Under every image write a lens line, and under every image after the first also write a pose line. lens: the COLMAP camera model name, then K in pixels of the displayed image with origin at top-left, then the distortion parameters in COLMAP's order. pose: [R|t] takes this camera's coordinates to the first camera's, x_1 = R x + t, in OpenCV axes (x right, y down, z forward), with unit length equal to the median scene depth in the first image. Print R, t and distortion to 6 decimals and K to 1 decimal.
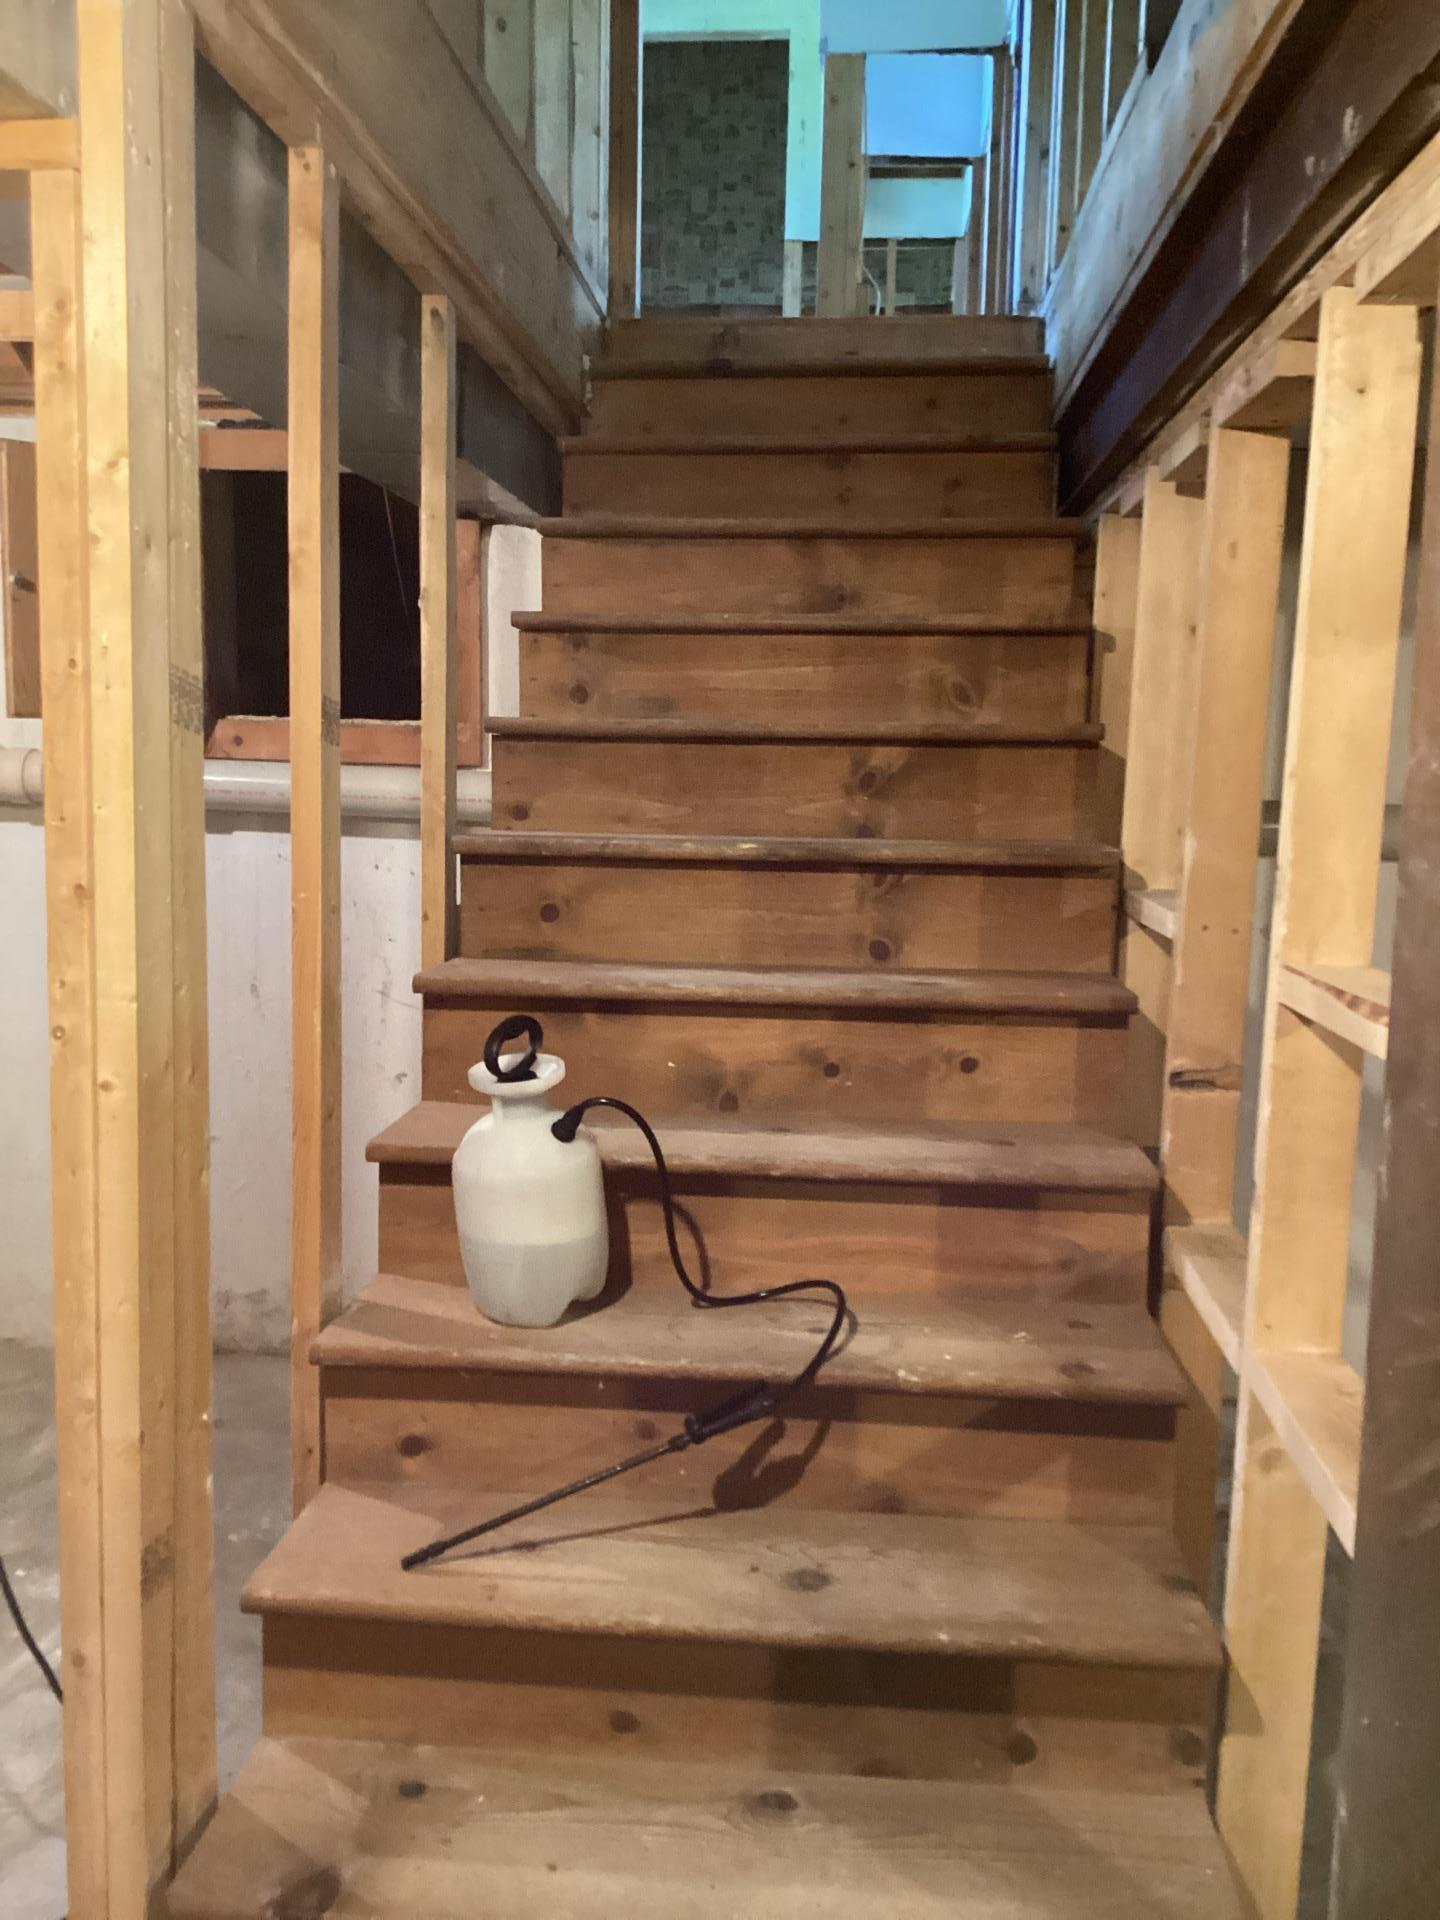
lens RADIAL K [[1716.6, 0, 715.7], [0, 1716.6, 955.5], [0, 0, 1]] dist [0.064019, 0.007317]
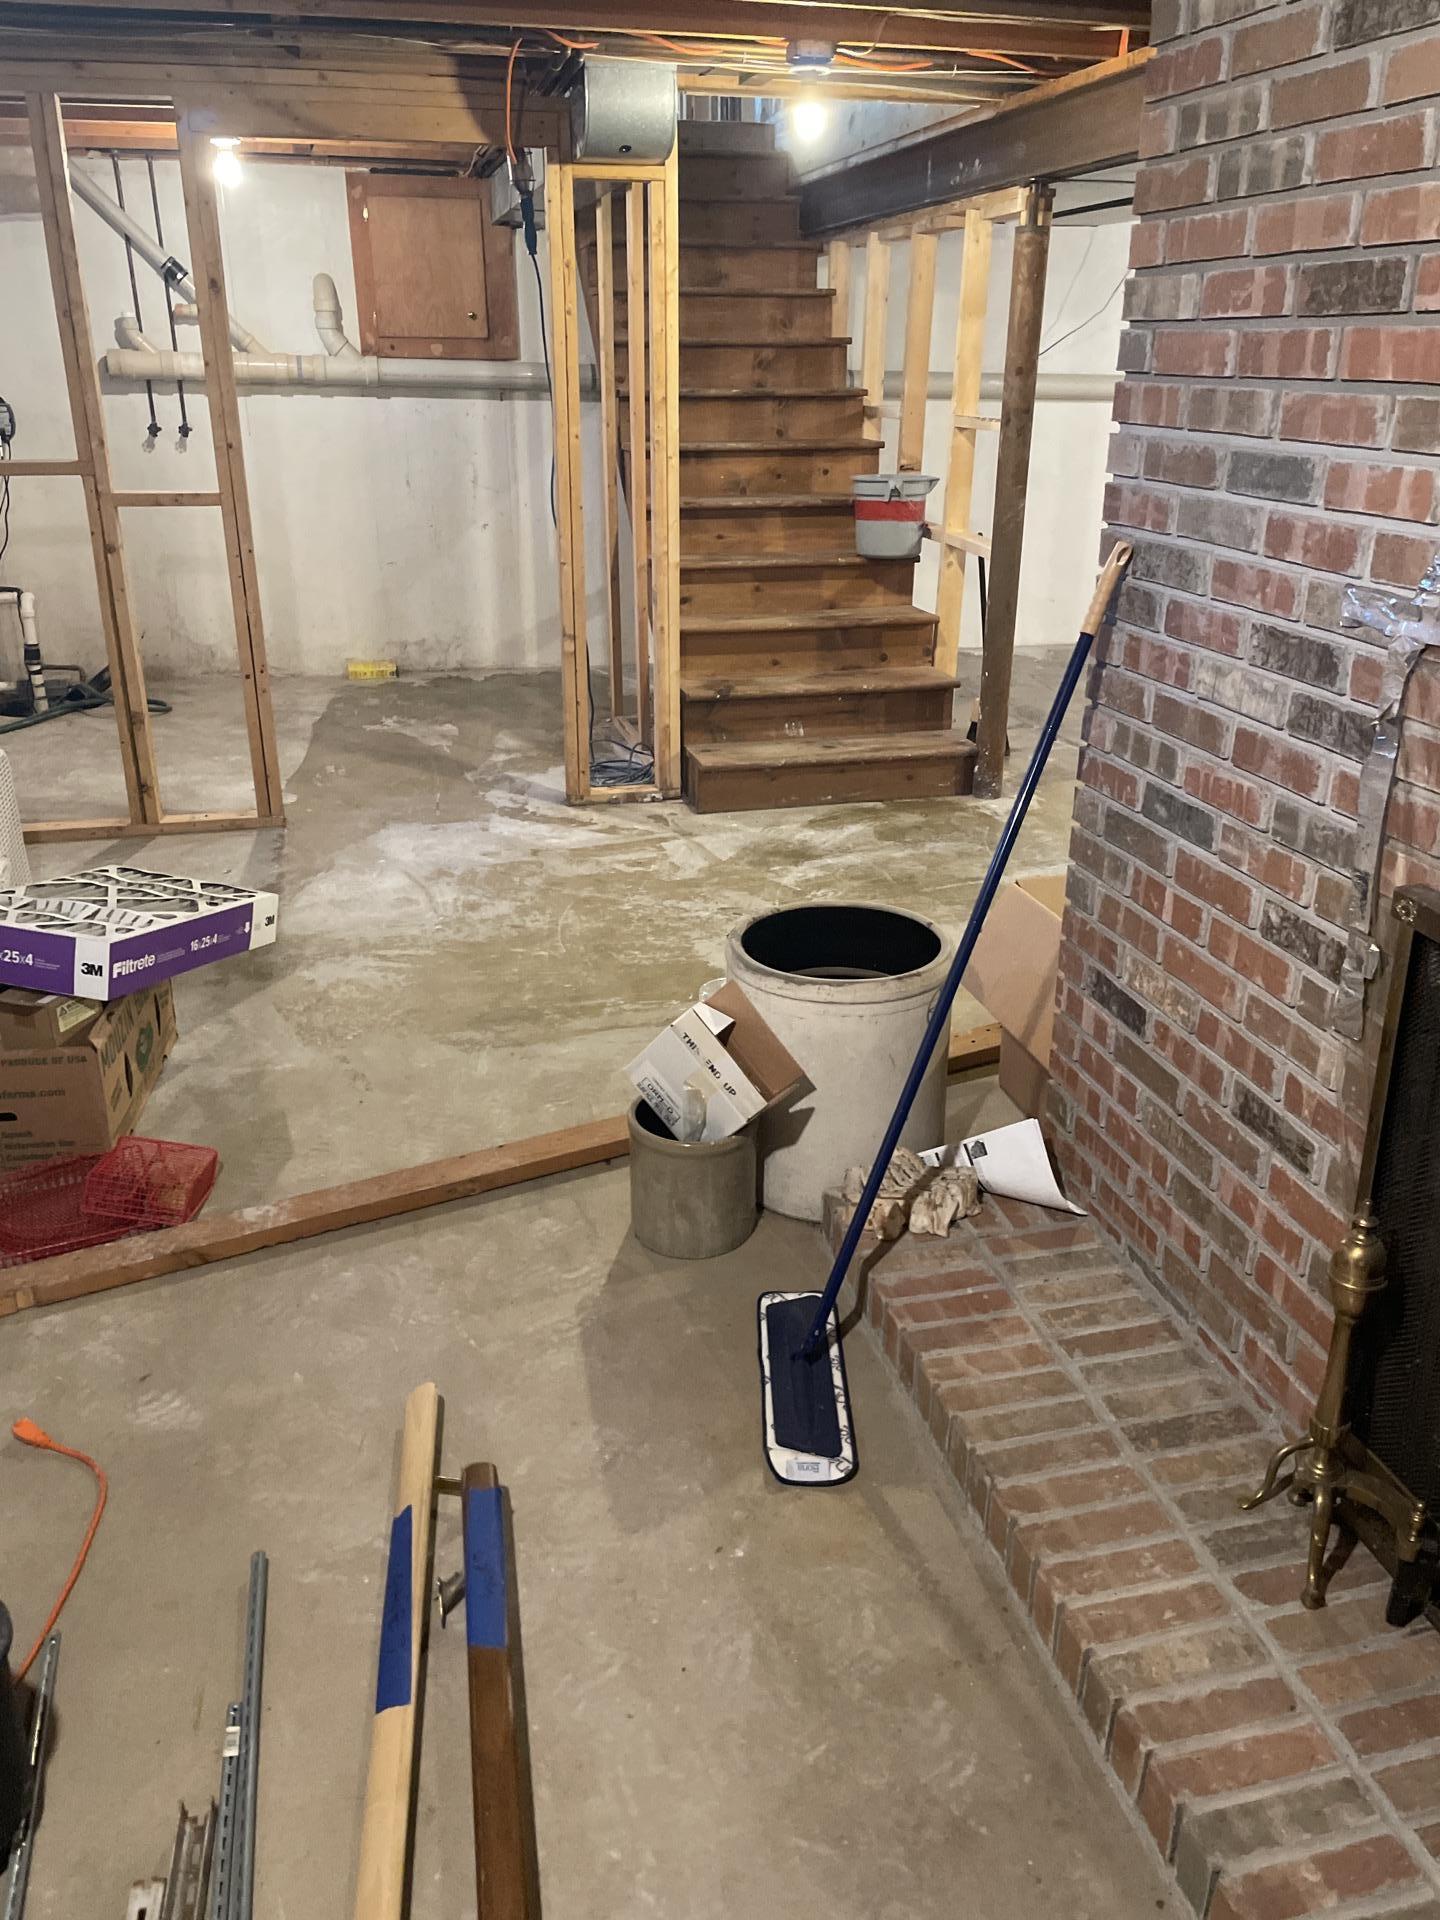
lens RADIAL K [[1449.2, 0, 720.1], [0, 1449.2, 962.9], [0, 0, 1]] dist [0.012735, 0.002322]
pose [[0.944937, -0.139881, 0.295850, -0.776161], [0.050447, 0.955500, 0.290644, 0.124206], [-0.323341, -0.259716, 0.909944, -1.225006]]
